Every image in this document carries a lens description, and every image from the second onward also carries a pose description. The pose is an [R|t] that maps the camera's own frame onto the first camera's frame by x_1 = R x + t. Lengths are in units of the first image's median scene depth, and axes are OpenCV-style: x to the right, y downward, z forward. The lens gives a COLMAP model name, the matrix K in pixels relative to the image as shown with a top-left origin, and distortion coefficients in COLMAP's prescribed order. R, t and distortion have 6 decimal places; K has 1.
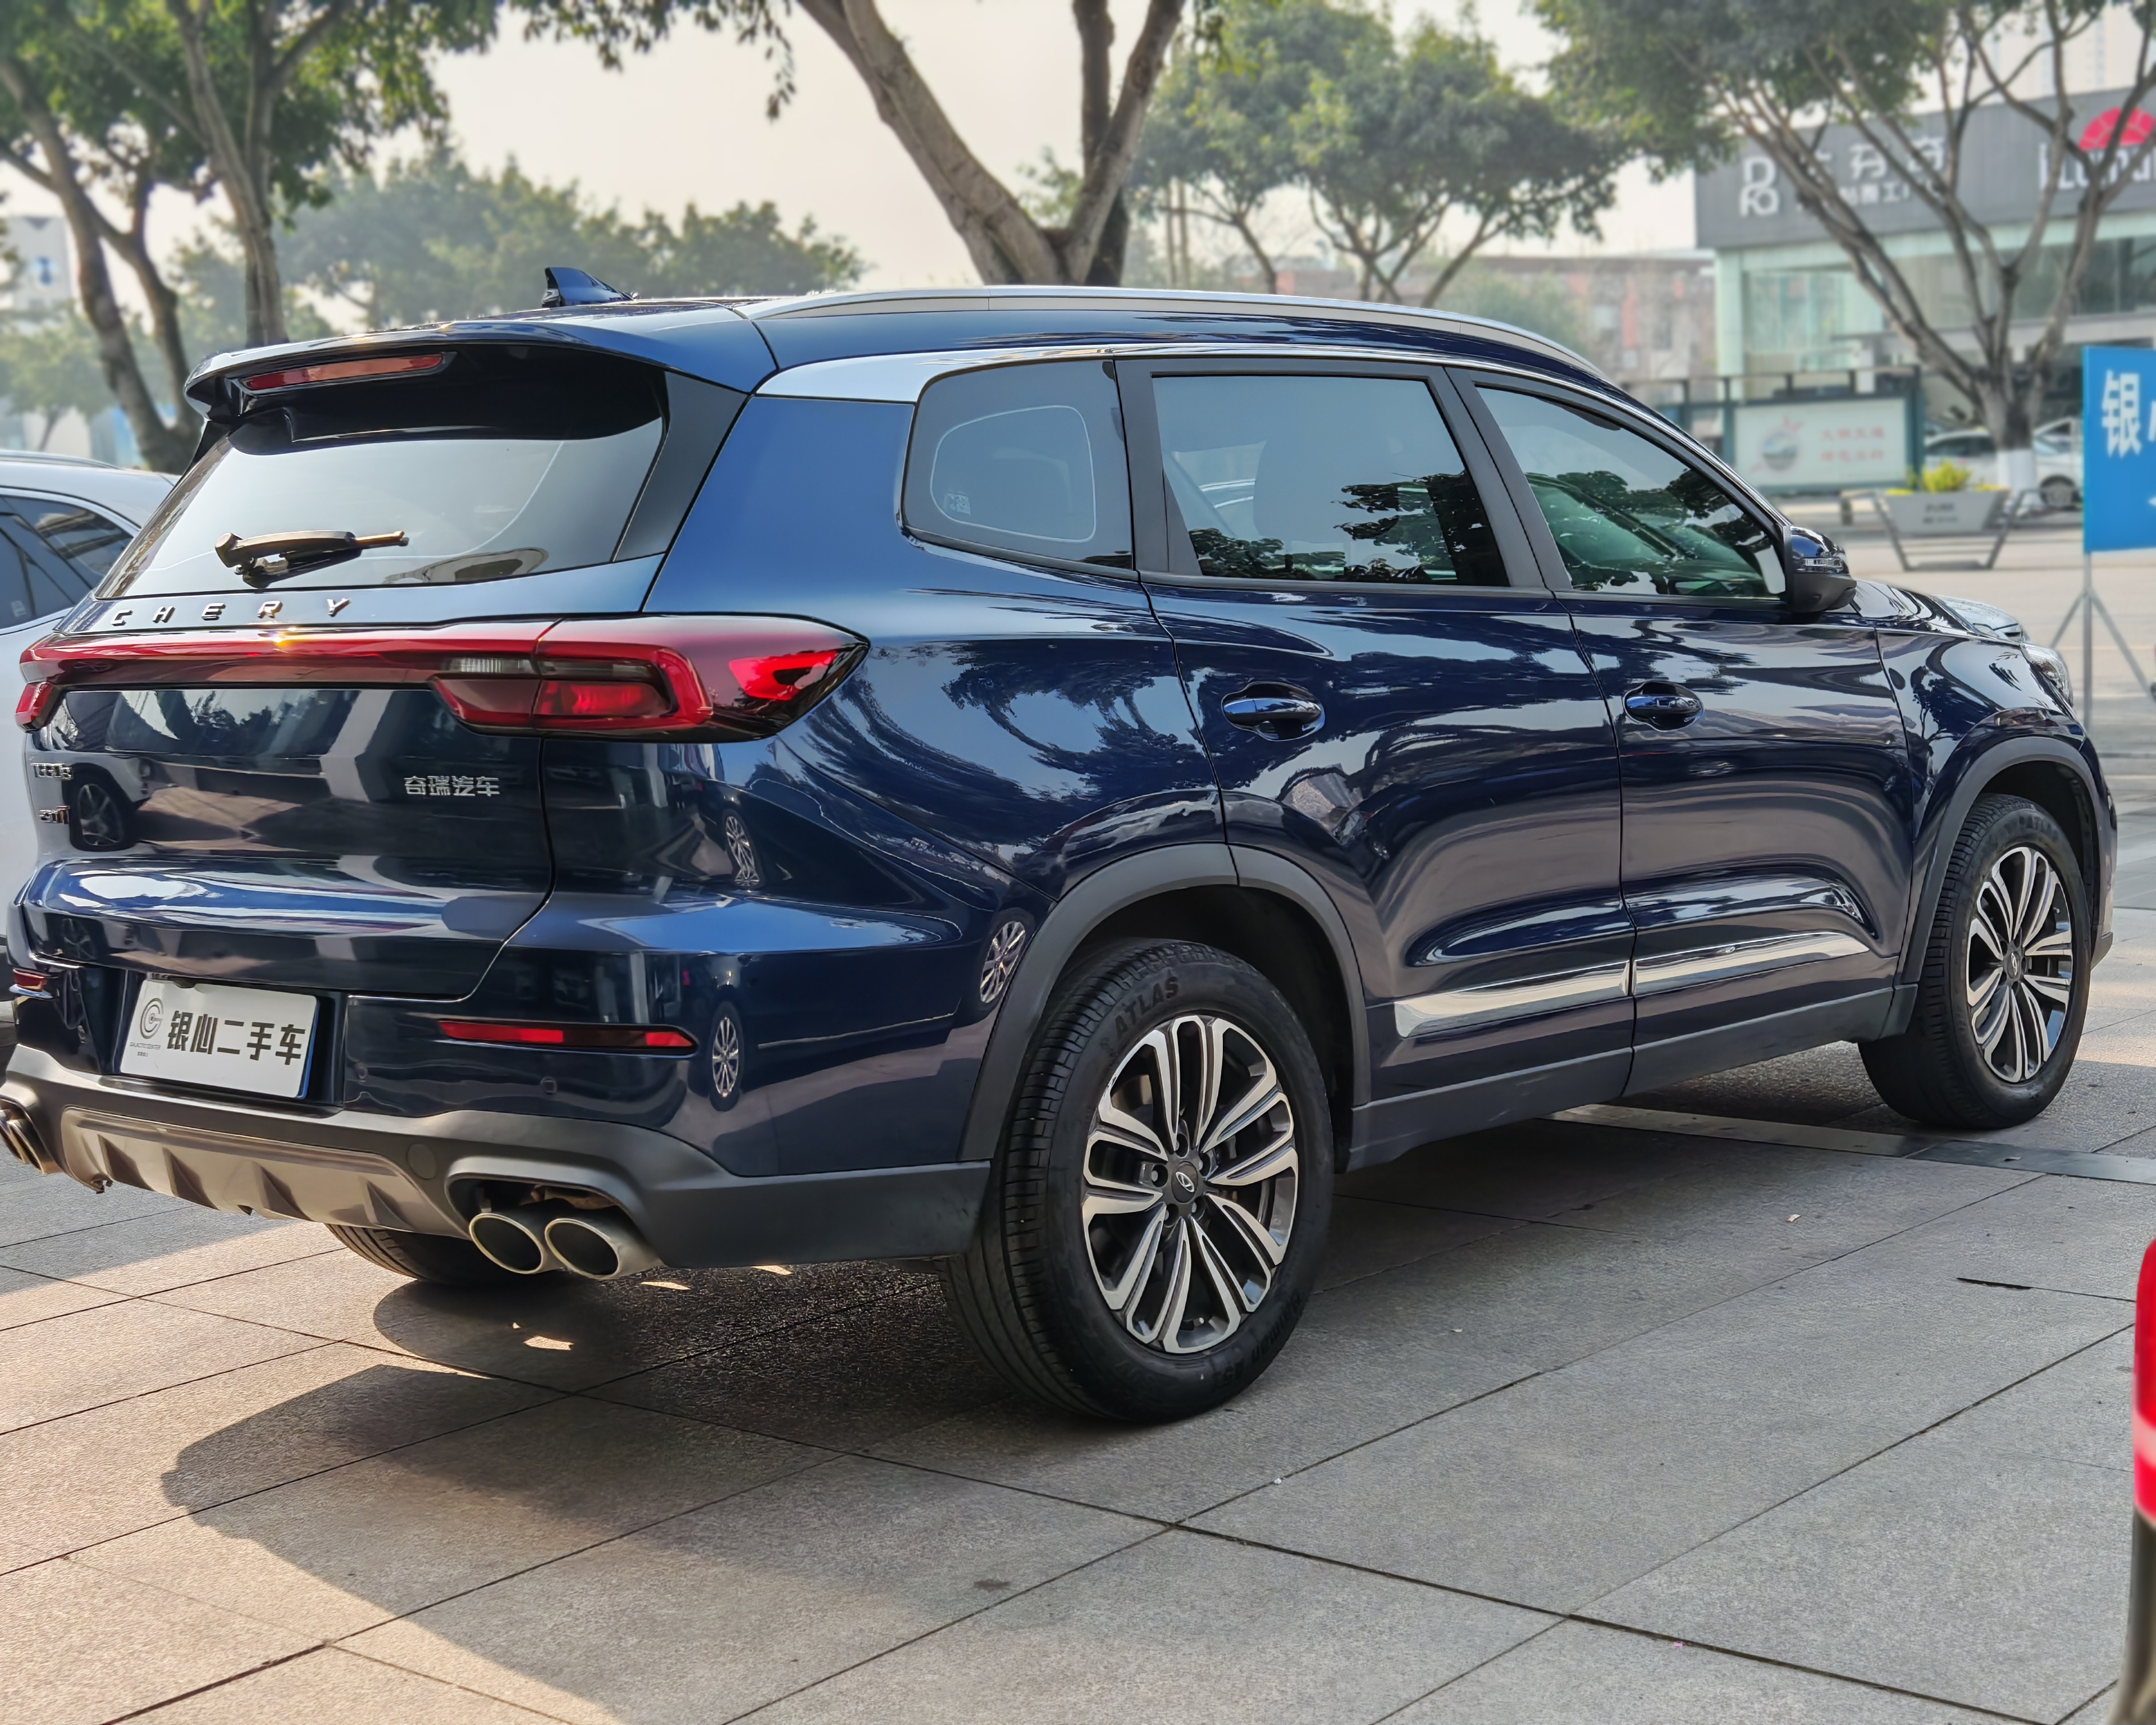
lens RADIAL K [[3315.8, 0, 1078.7], [0, 3315.8, 872.1], [0, 0, 1]] dist [0.079992, 0.000000]
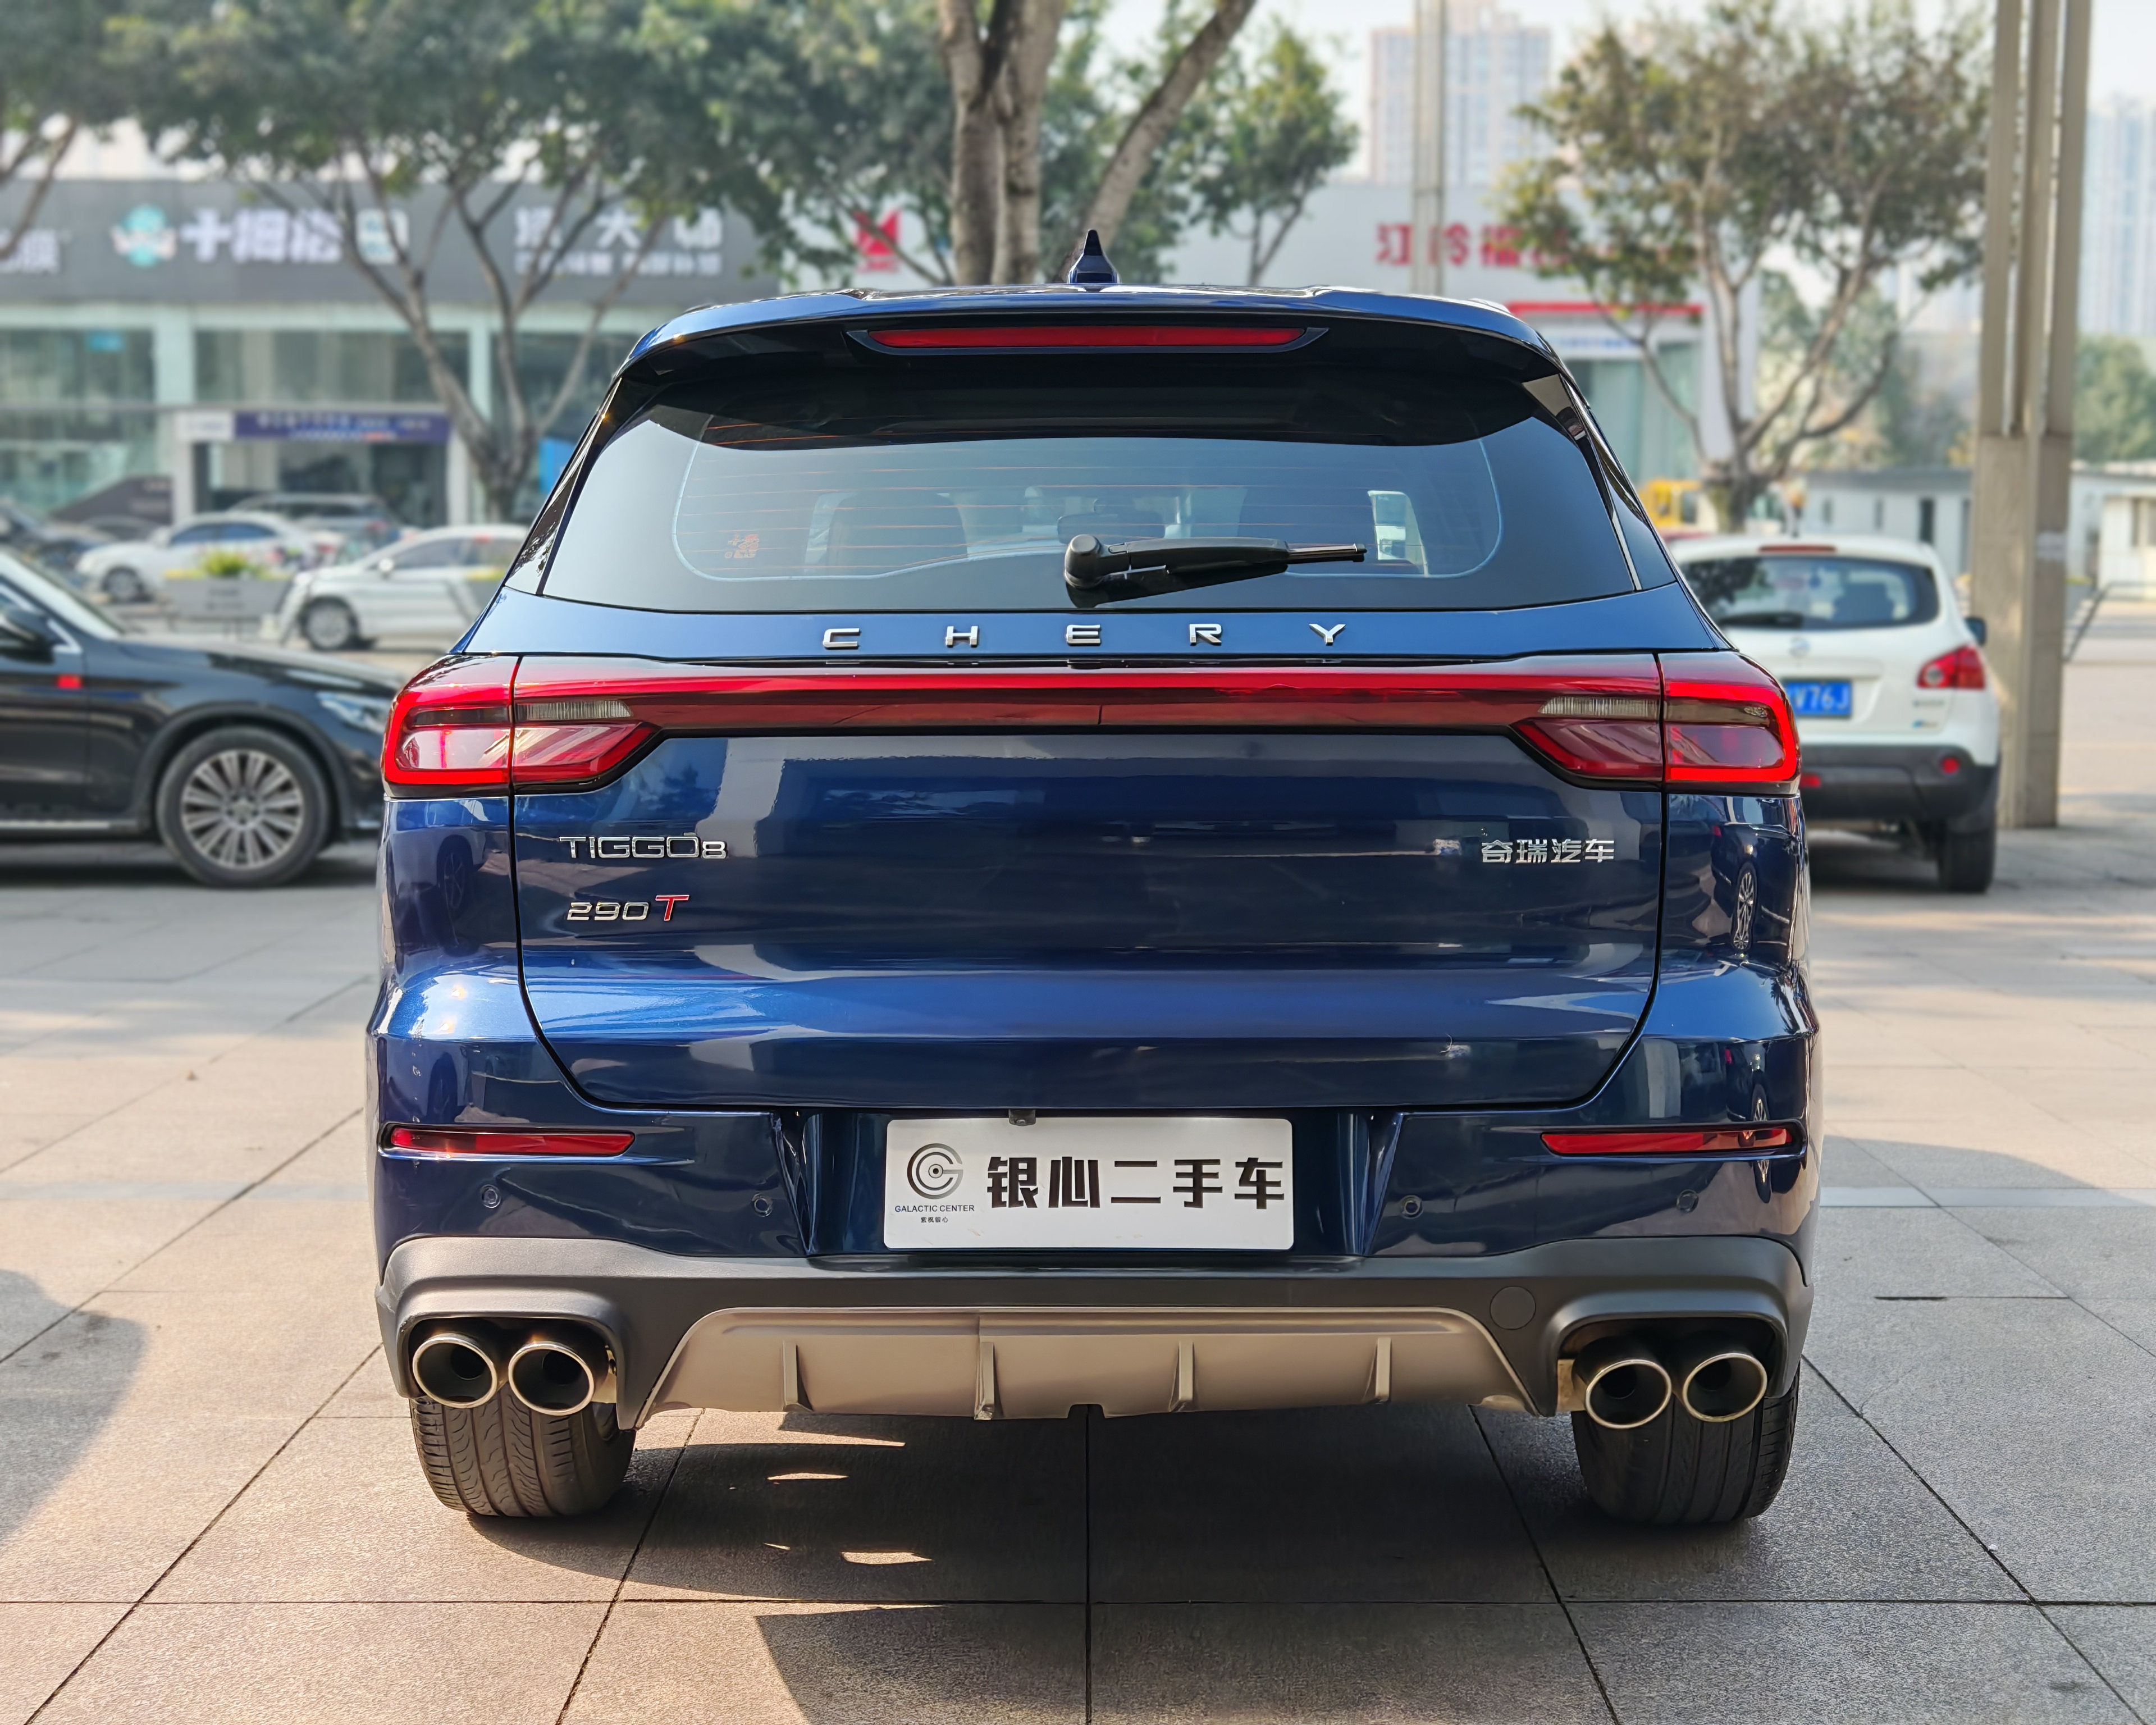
lens RADIAL K [[3315.8, 0, 1076.8], [0, 3315.8, 852.7], [0, 0, 1]] dist [0.079992, 0.000000]
pose [[0.717079, -0.009299, 0.696930, -0.814300], [0.035178, 0.999119, -0.022865, -0.010097], [-0.696104, 0.040912, 0.716774, 0.459894]]
